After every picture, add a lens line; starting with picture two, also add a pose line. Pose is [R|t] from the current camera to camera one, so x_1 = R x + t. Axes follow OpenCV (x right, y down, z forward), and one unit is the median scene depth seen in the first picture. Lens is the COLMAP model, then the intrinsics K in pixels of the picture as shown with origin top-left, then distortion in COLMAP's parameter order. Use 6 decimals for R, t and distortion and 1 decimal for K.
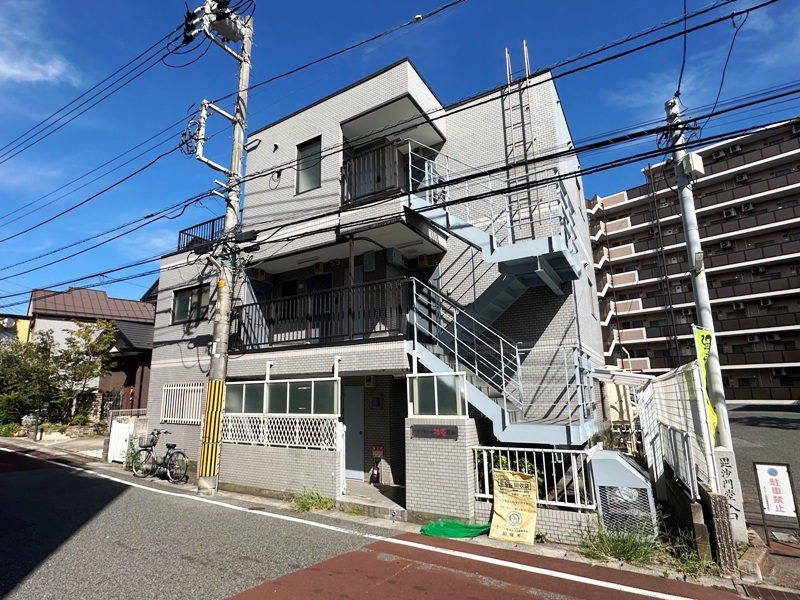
lens RADIAL K [[400.1, 0, 400.0], [0, 400.1, 300.0], [0, 0, 1]] dist [0.011499, -0.000249]
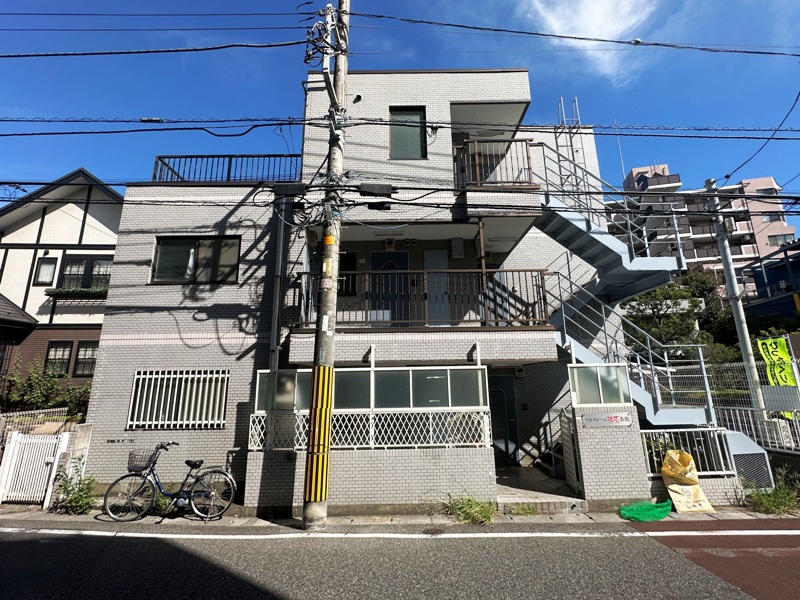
lens RADIAL K [[347.8, 0, 399.0], [0, 347.8, 289.5], [0, 0, 1]] dist [-0.000808, 0.000774]
pose [[0.859520, 0.130657, 0.494119, -0.645290], [-0.111793, 0.991423, -0.067692, 0.083411], [-0.498726, 0.002943, 0.866755, 0.353537]]
